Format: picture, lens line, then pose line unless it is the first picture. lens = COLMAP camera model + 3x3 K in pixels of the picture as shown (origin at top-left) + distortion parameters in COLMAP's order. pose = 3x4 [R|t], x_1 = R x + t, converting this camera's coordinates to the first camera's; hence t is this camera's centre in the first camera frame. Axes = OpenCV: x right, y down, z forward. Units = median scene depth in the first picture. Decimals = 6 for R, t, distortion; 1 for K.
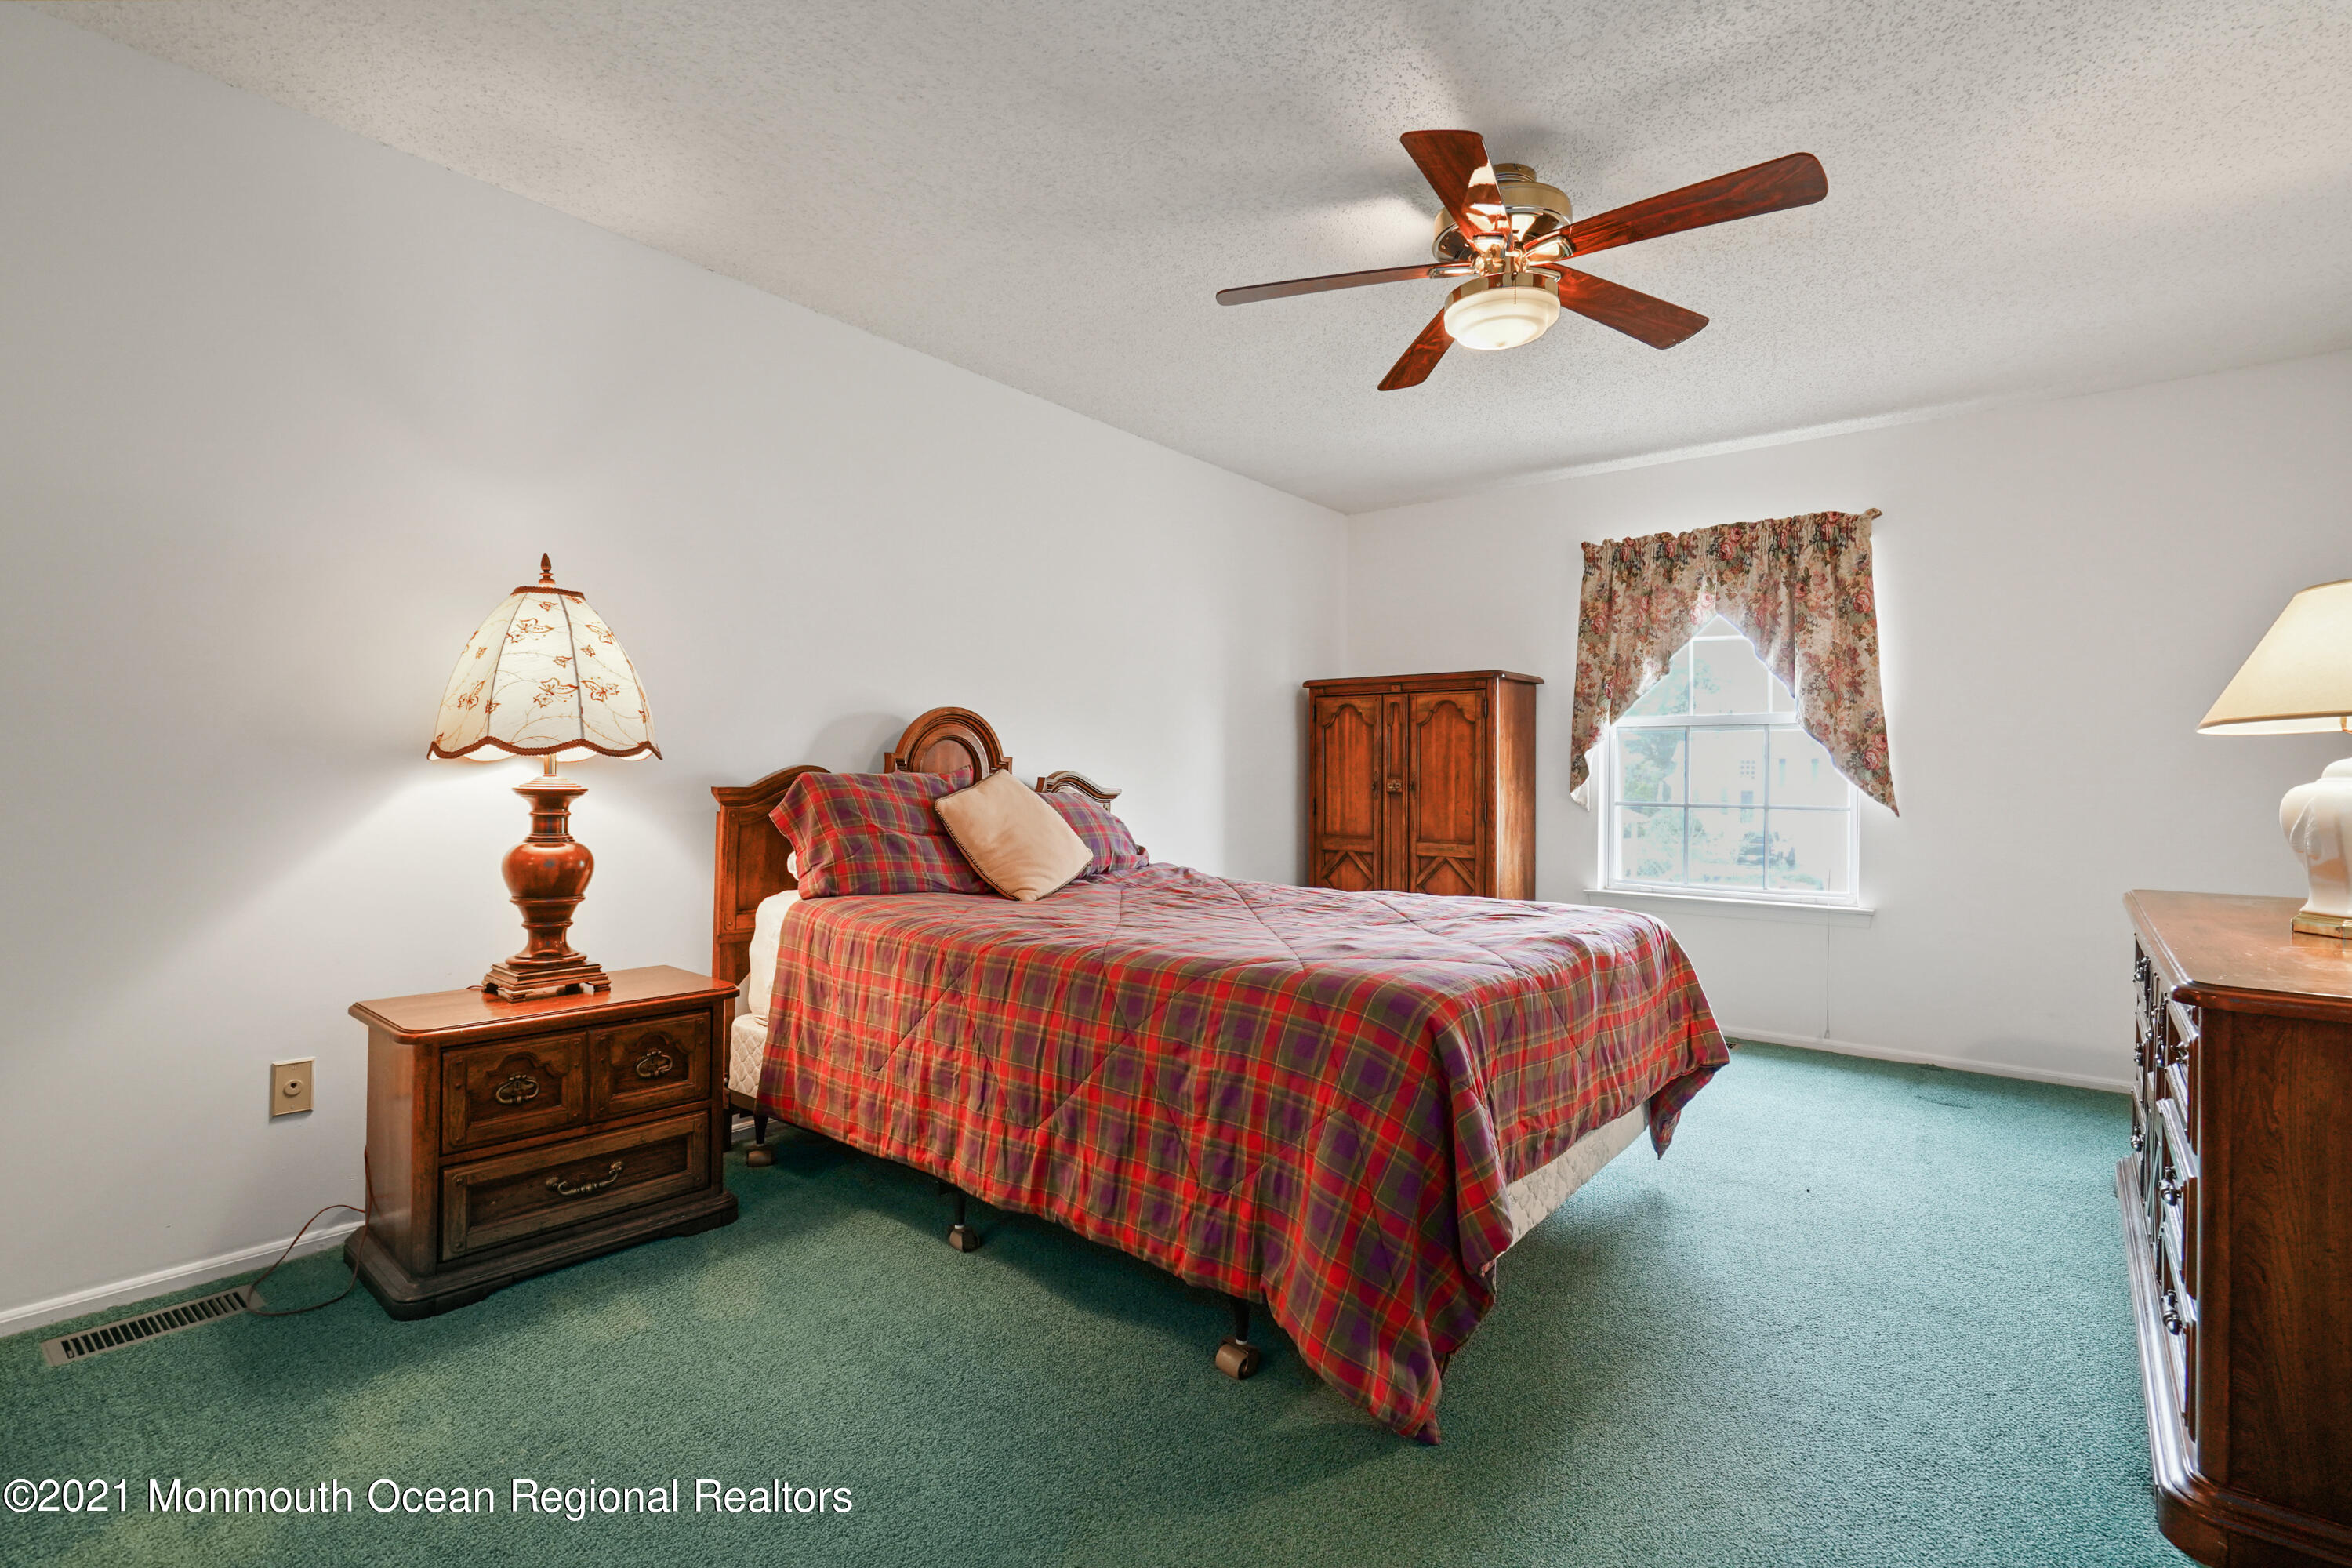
lens RADIAL K [[1111.5, 0, 1176.0], [0, 1111.5, 784.0], [0, 0, 1]] dist [-0.002070, -0.000240]
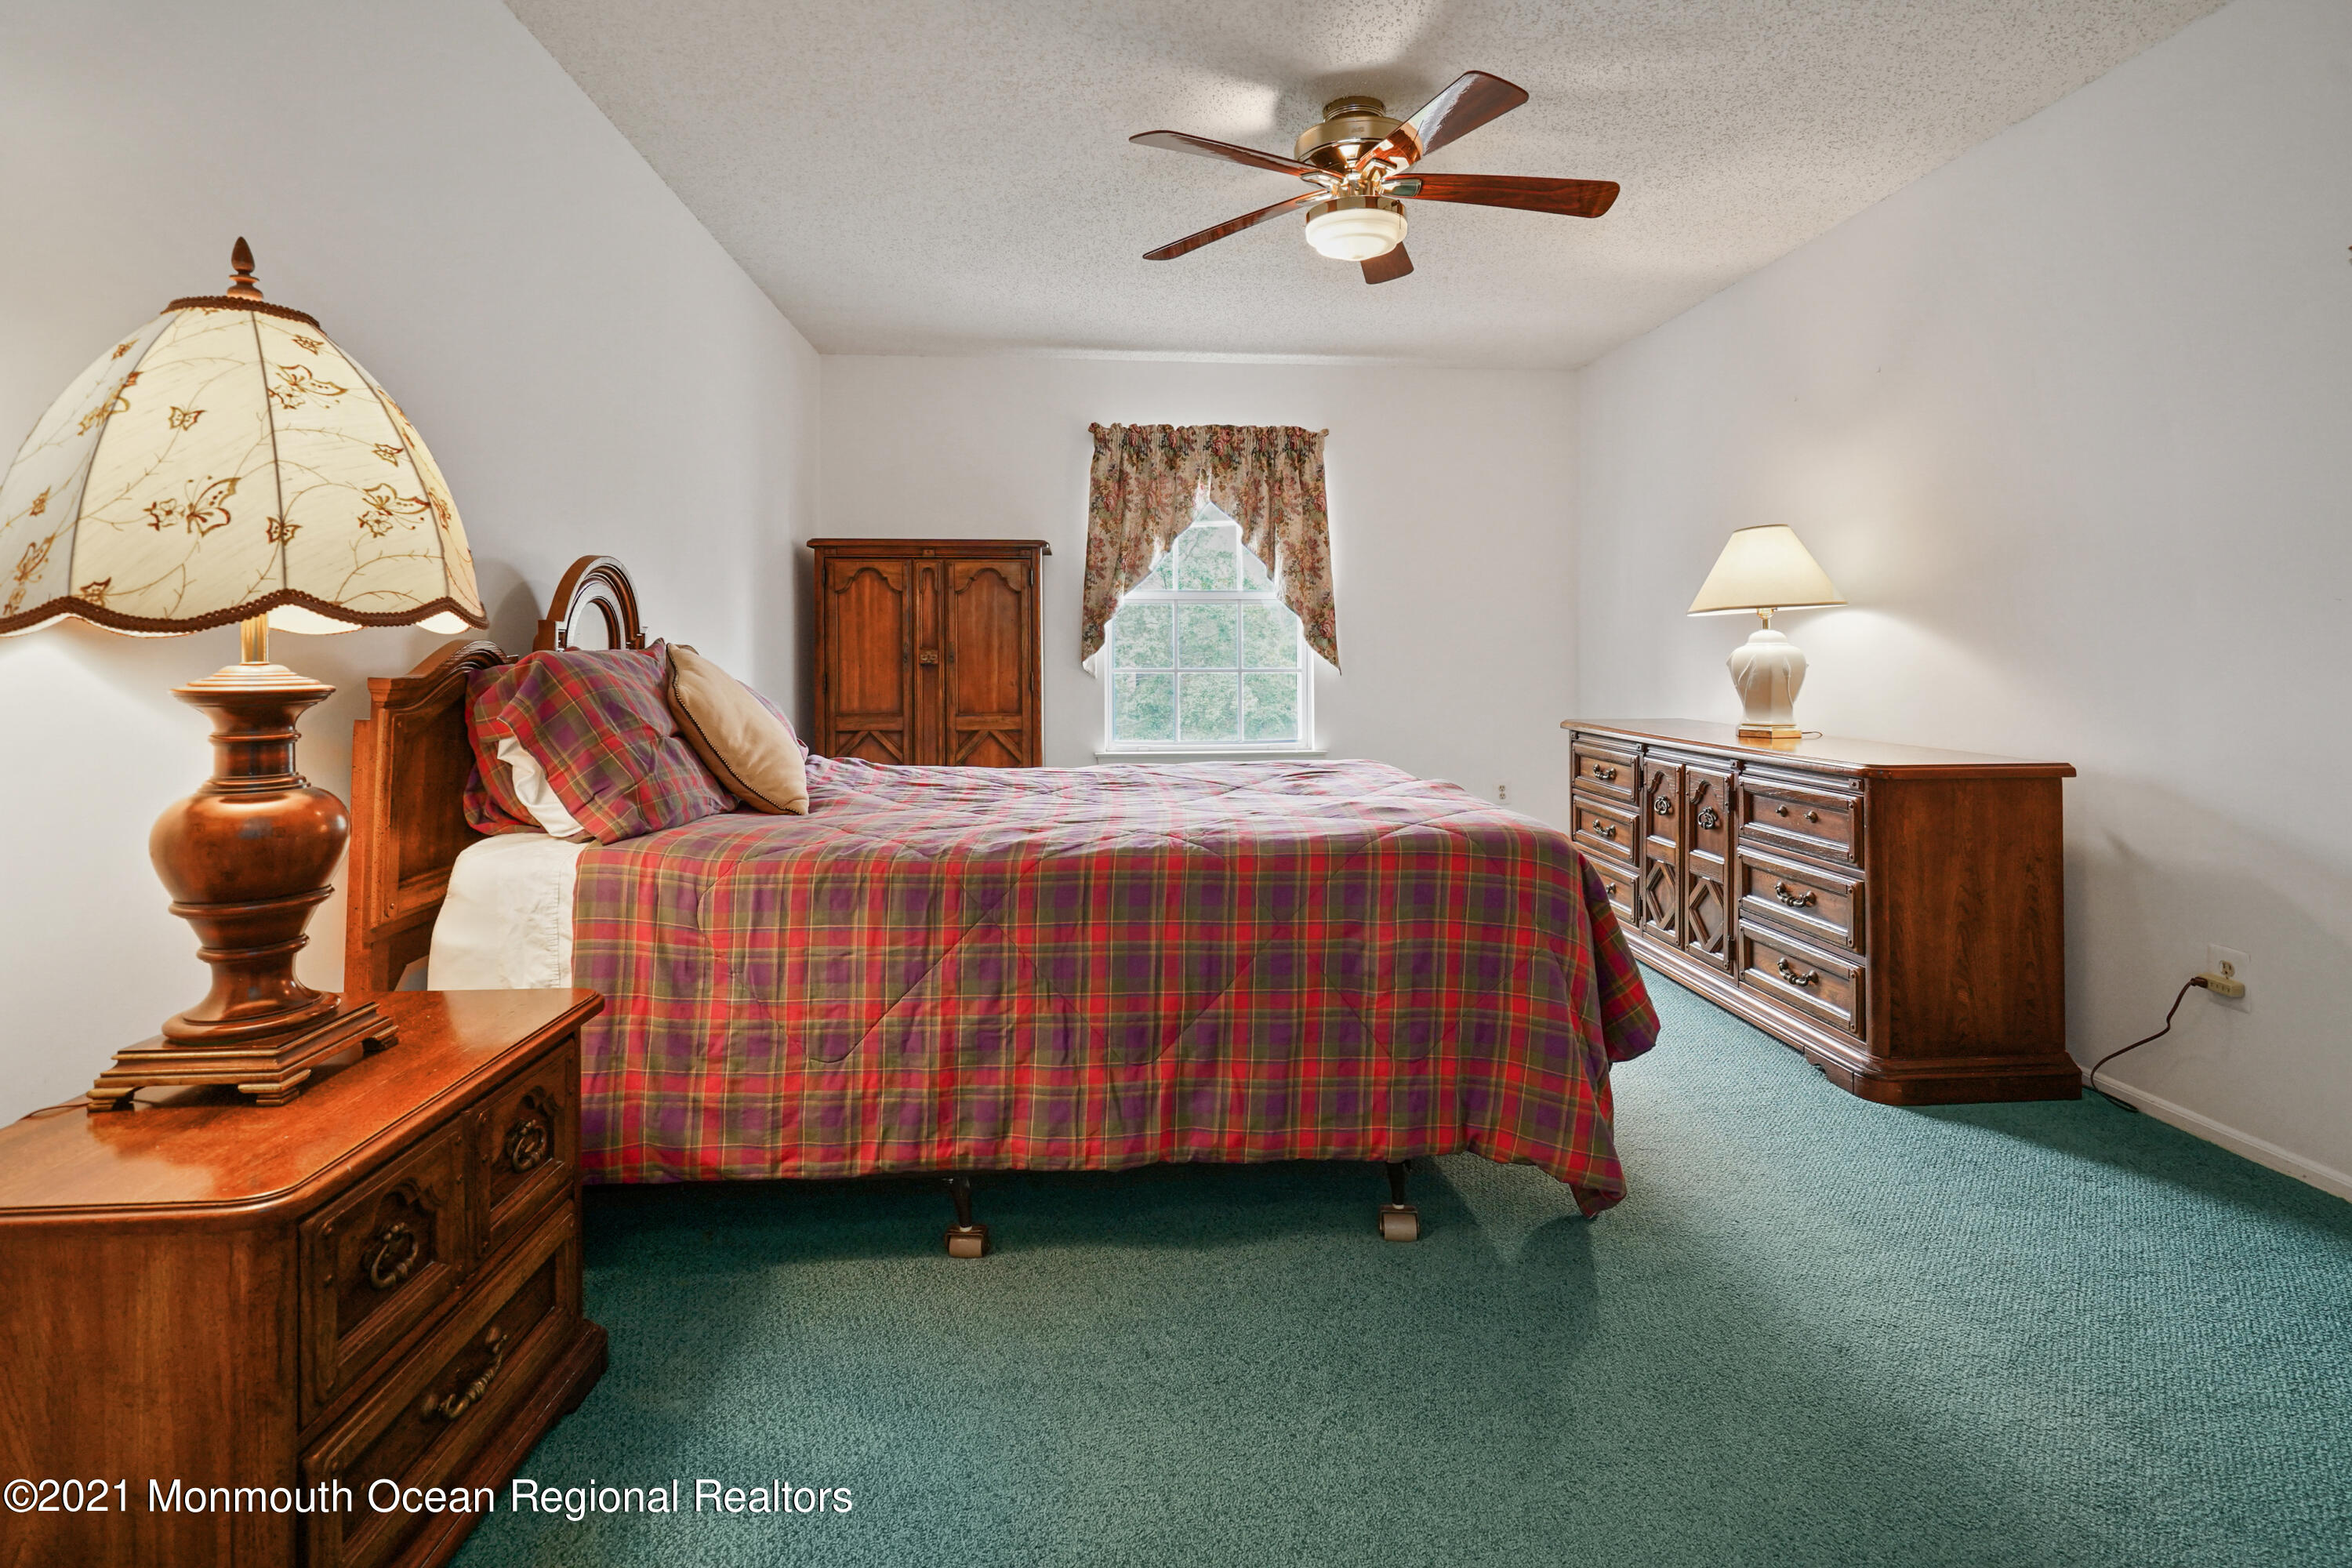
lens RADIAL K [[1157.9, 0, 1200.4], [0, 1157.9, 643.1], [0, 0, 1]] dist [0.001287, -0.000001]
pose [[0.704544, -0.007913, 0.709617, -0.394633], [0.013329, 0.999909, -0.002084, -0.006270], [-0.709536, 0.010927, 0.704585, 0.182646]]
